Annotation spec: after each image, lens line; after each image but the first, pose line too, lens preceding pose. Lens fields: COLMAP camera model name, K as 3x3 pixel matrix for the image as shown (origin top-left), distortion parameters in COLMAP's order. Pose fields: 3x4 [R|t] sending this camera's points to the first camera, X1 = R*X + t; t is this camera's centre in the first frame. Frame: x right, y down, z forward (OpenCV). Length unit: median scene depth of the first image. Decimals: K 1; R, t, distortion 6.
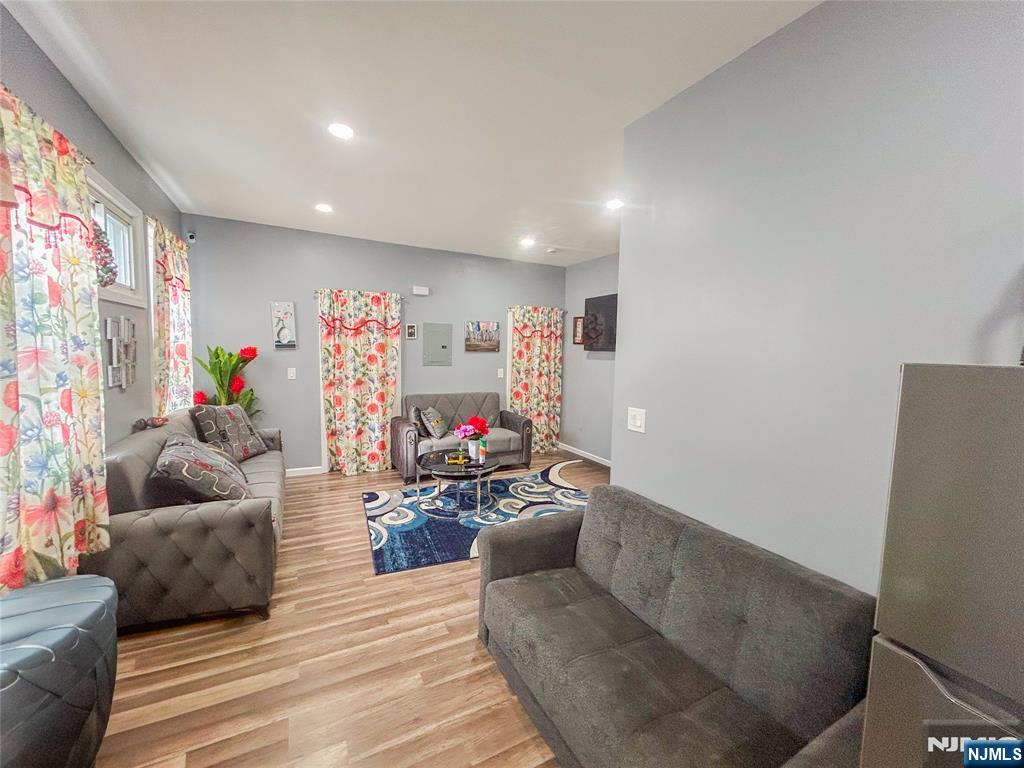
lens RADIAL K [[413.1, 0, 512.0], [0, 413.1, 384.0], [0, 0, 1]] dist [-0.000804, 0.000395]
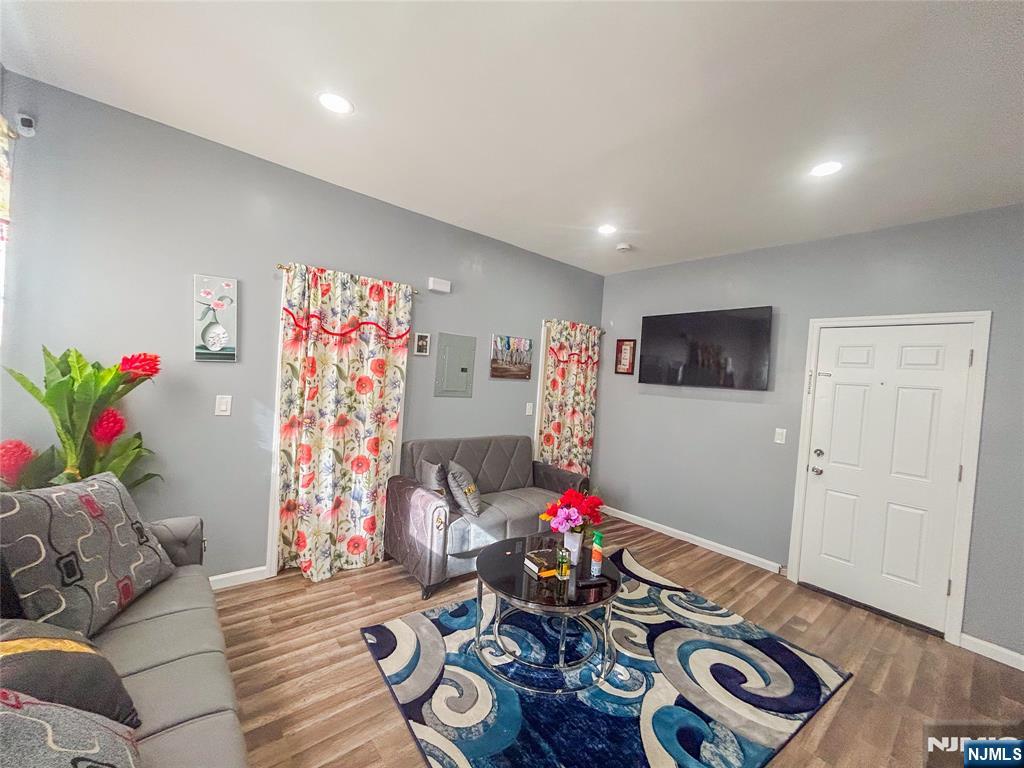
lens RADIAL K [[413.1, 0, 512.0], [0, 413.1, 384.0], [0, 0, 1]] dist [-0.000804, 0.000395]
pose [[0.976695, 0.041770, 0.210528, -0.252923], [-0.029897, 0.997794, -0.059268, -0.030680], [-0.212539, 0.051593, 0.975790, 0.346029]]
